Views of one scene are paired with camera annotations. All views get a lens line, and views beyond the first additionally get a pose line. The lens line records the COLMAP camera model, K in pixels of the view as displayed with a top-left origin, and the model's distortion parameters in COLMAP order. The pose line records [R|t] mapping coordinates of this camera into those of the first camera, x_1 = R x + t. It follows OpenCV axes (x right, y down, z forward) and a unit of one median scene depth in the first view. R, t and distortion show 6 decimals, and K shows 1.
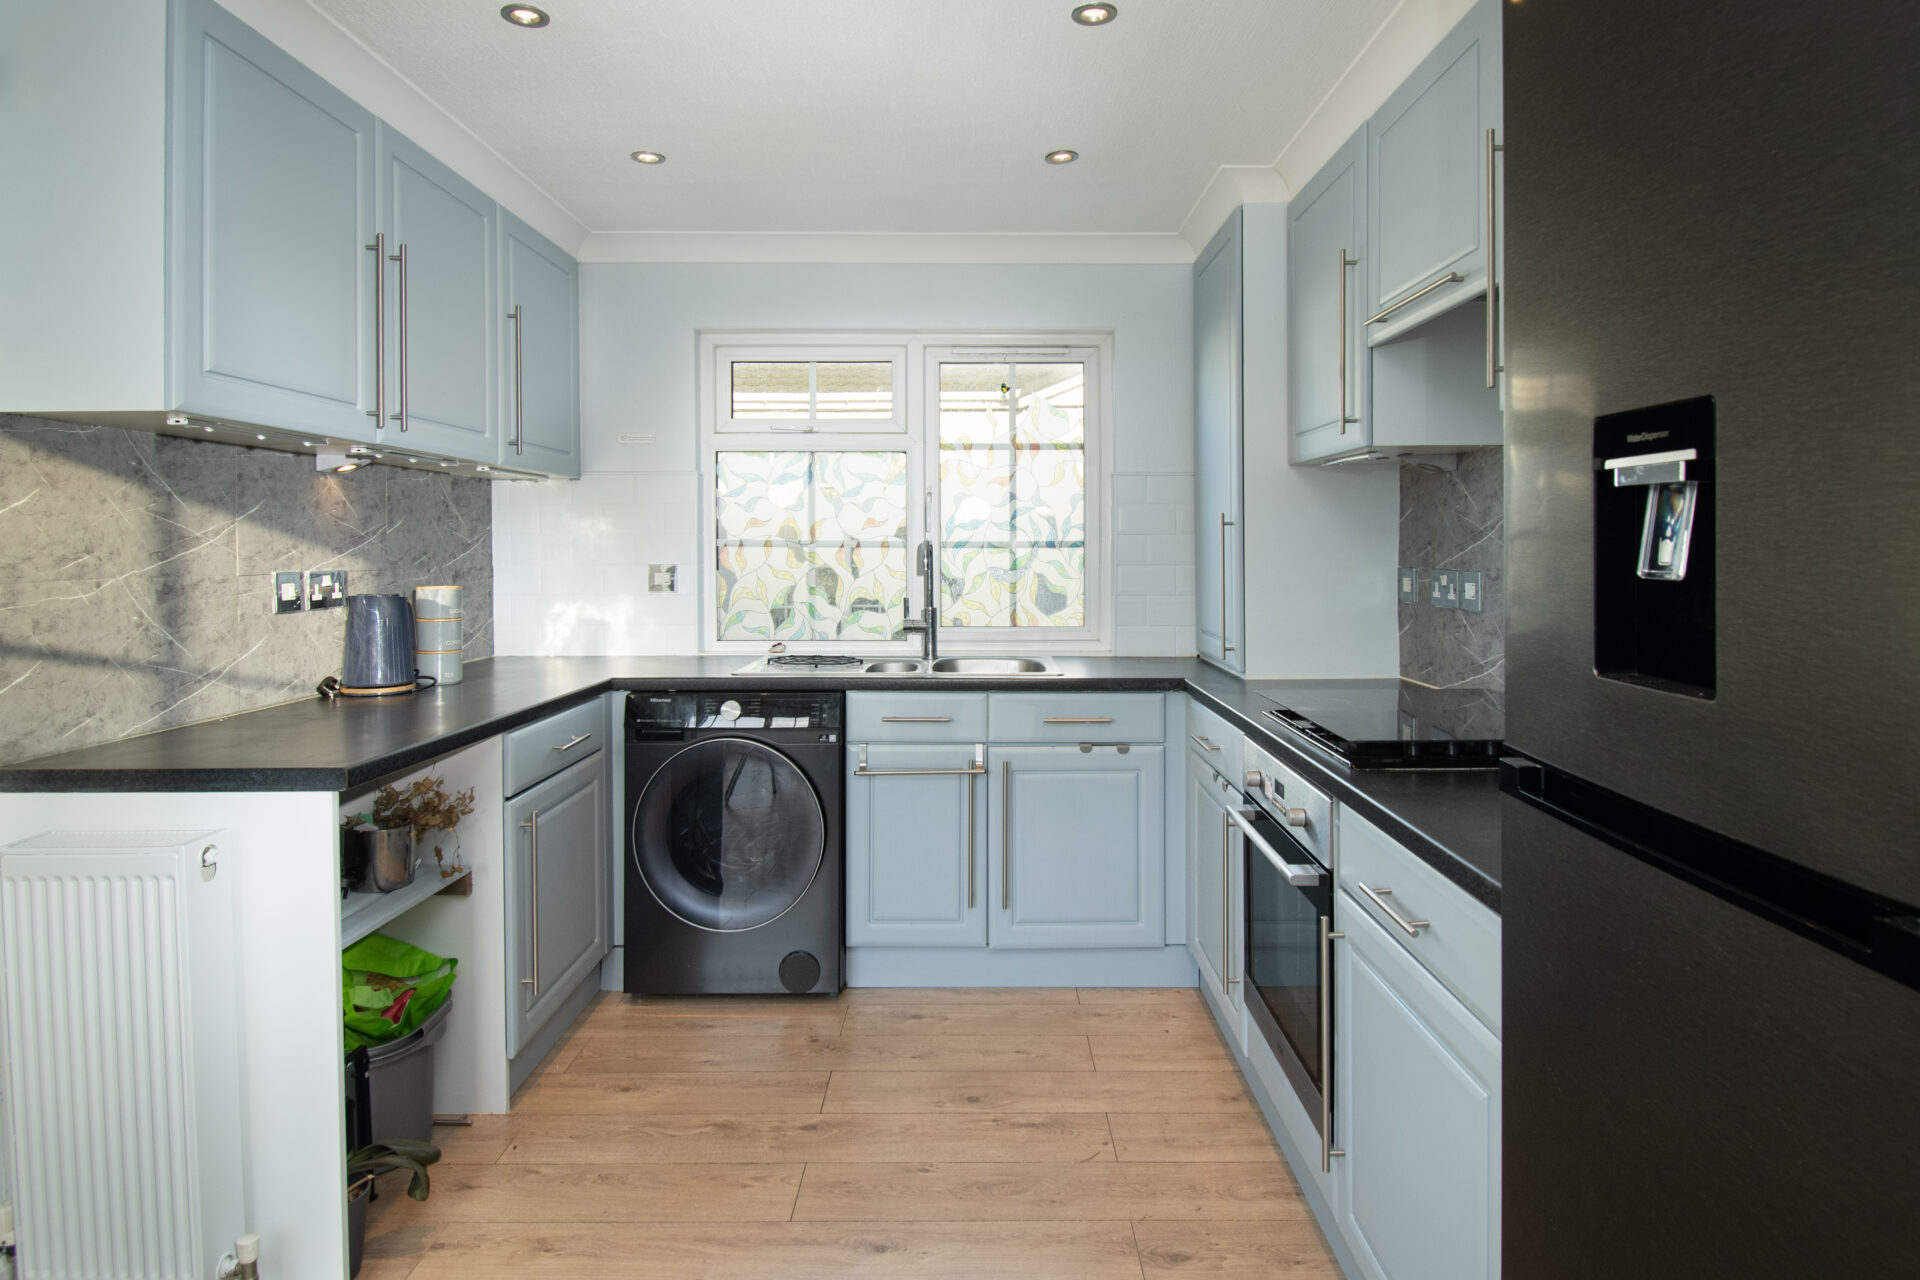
lens RADIAL K [[1081.0, 0, 955.9], [0, 1081.0, 495.2], [0, 0, 1]] dist [0.004409, -0.014939]
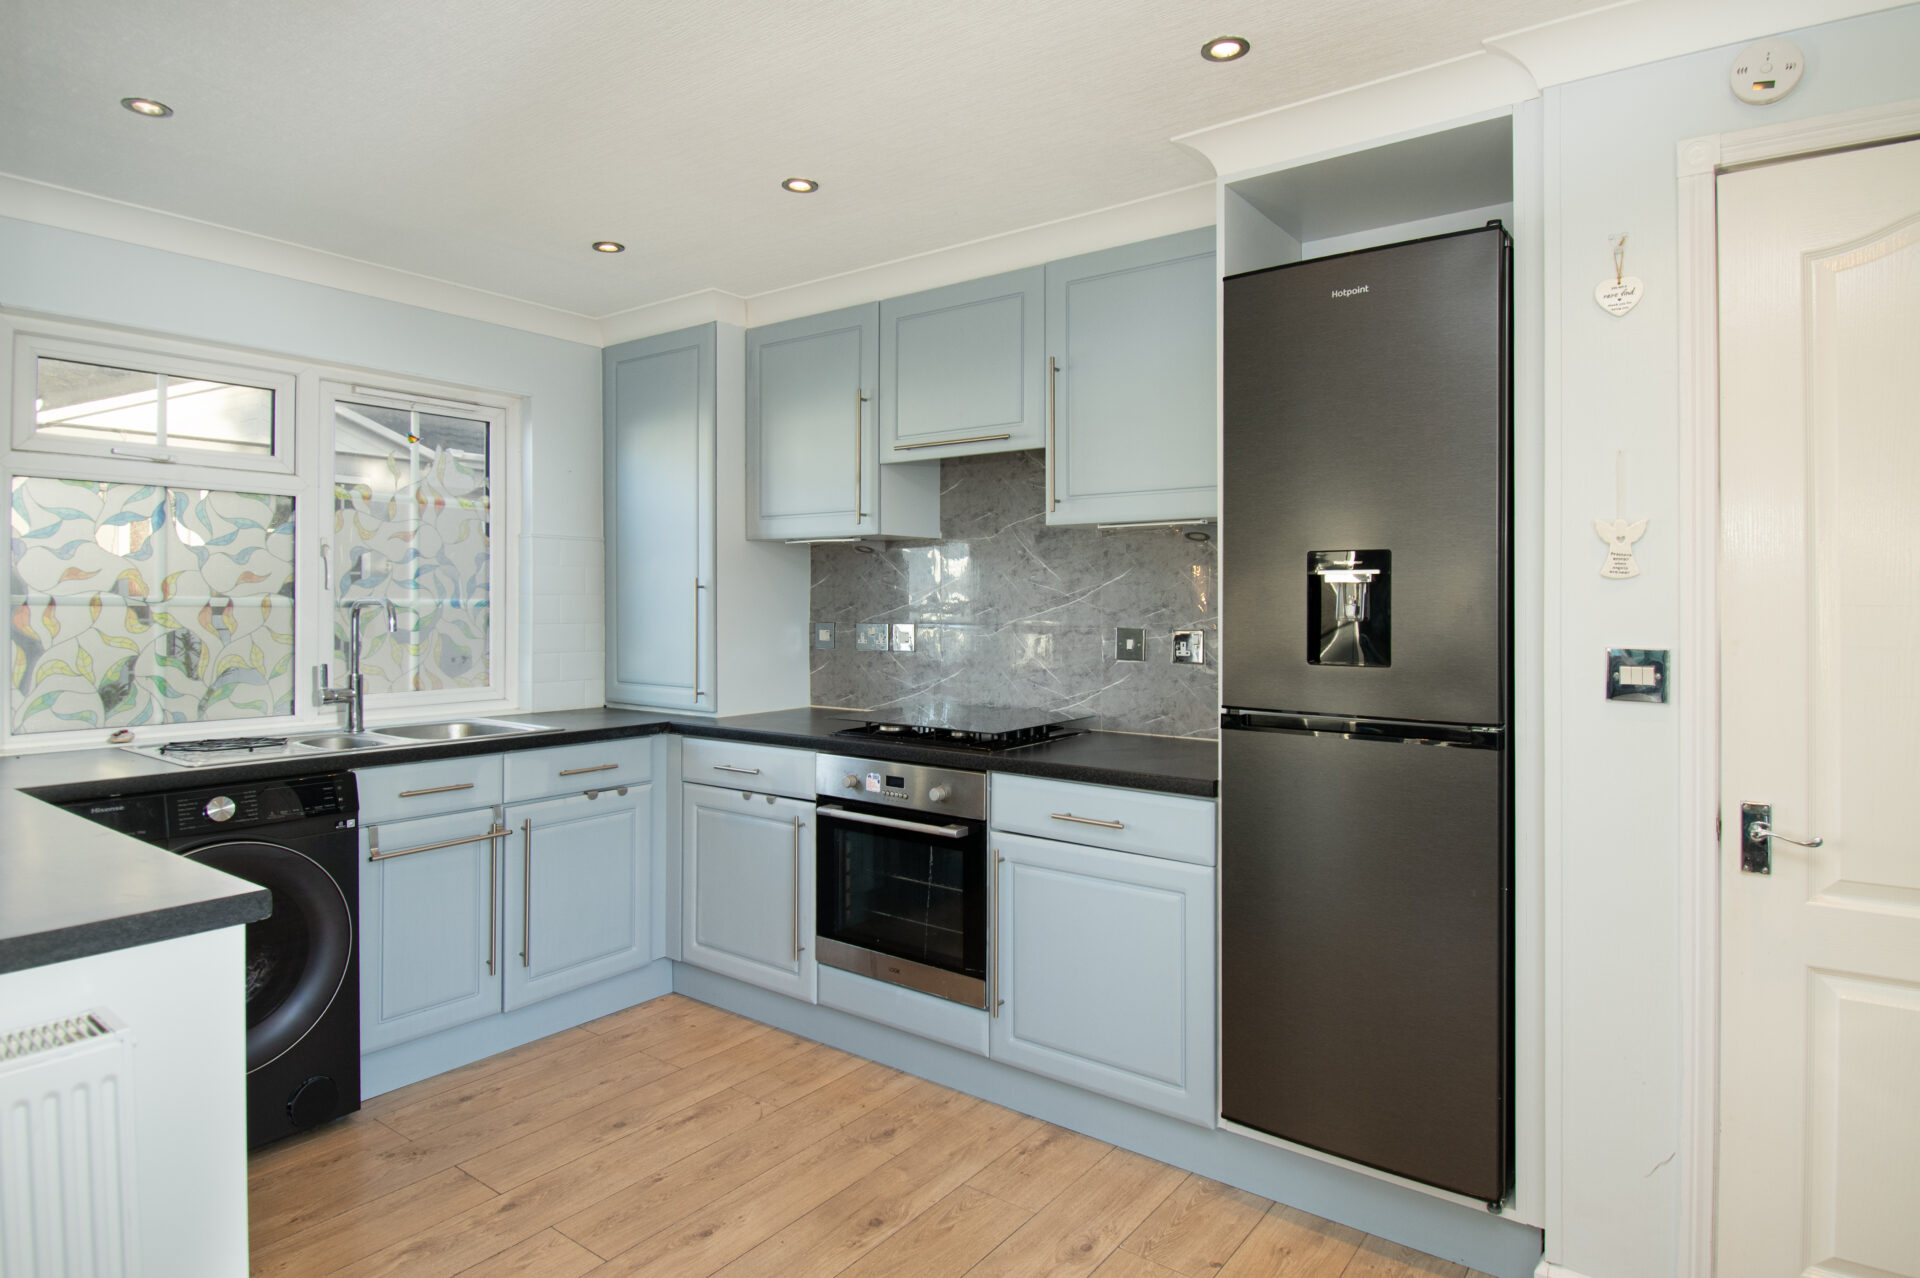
lens RADIAL K [[1081.0, 0, 955.9], [0, 1081.0, 494.2], [0, 0, 1]] dist [0.004409, -0.014939]
pose [[0.590530, 0.082699, 0.802768, -0.555591], [-0.039833, 0.996510, -0.073355, 0.000685], [-0.806032, 0.011341, 0.591763, 0.071764]]
